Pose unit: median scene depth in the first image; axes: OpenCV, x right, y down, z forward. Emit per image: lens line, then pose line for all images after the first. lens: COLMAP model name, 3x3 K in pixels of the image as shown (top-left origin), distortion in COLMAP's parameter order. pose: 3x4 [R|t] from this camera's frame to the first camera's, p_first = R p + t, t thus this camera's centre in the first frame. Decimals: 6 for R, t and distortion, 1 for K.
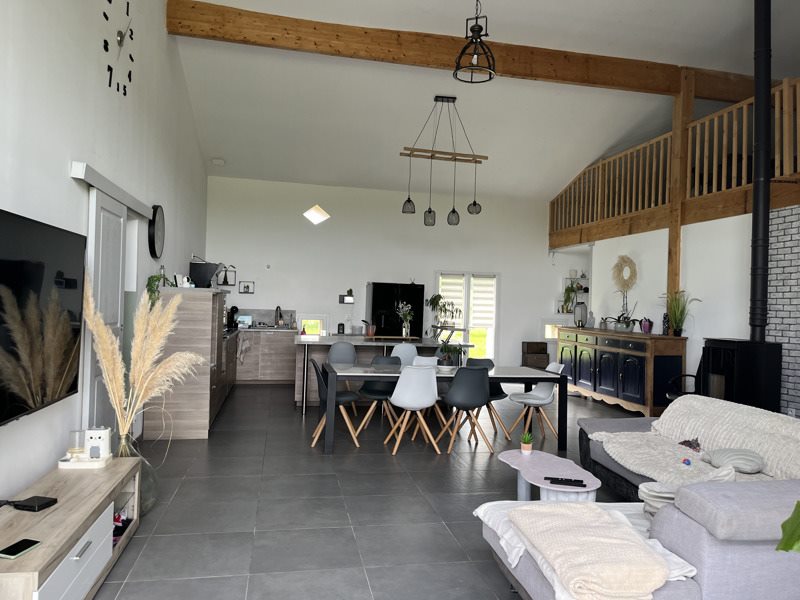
lens RADIAL K [[601.7, 0, 402.1], [0, 601.7, 301.3], [0, 0, 1]] dist [0.017759, -0.013577]
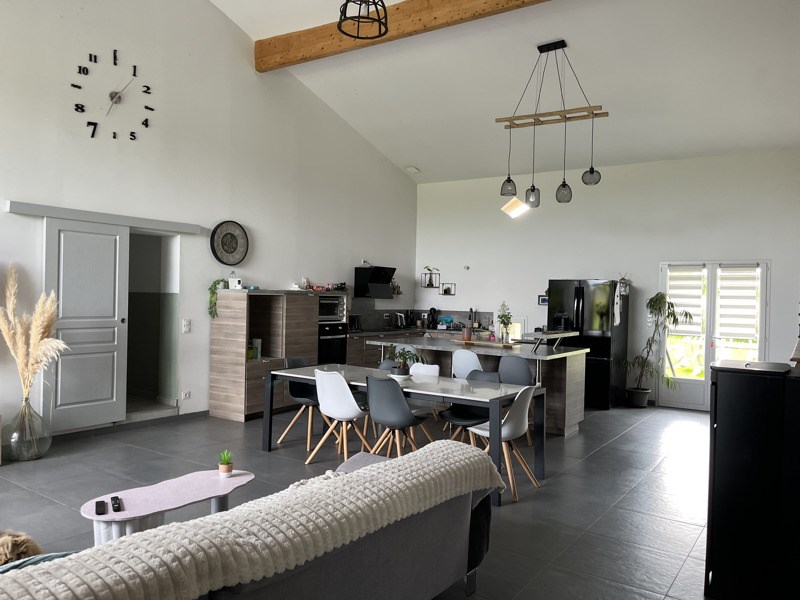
lens RADIAL K [[601.7, 0, 398.8], [0, 601.7, 296.4], [0, 0, 1]] dist [0.017759, -0.013577]
pose [[0.695756, -0.015492, -0.718111, 0.465241], [0.000998, 0.999787, -0.020602, 0.010440], [0.718278, 0.013618, 0.695623, 0.283281]]
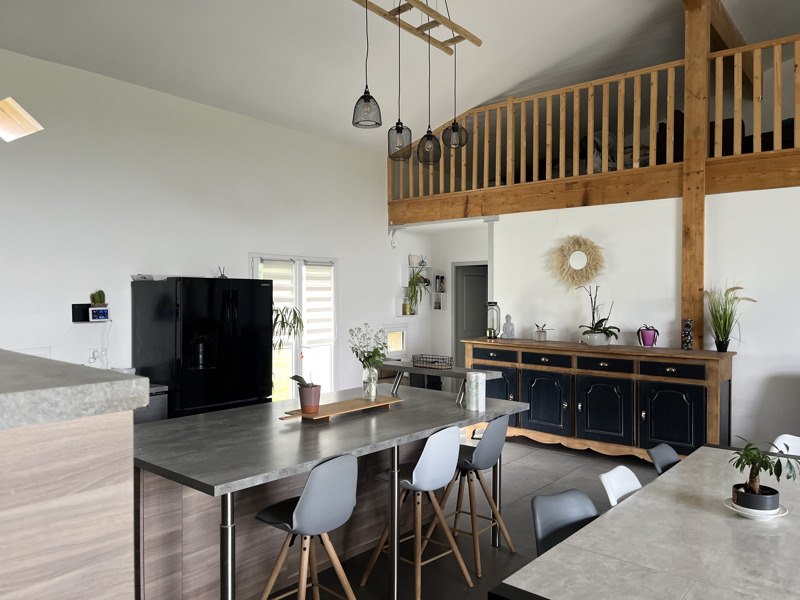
lens RADIAL K [[601.7, 0, 399.7], [0, 601.7, 302.6], [0, 0, 1]] dist [0.017759, -0.013577]
pose [[0.788610, -0.039436, 0.613628, -0.233105], [0.021827, 0.999108, 0.036159, -0.027926], [-0.614506, -0.015122, 0.788767, 0.576608]]
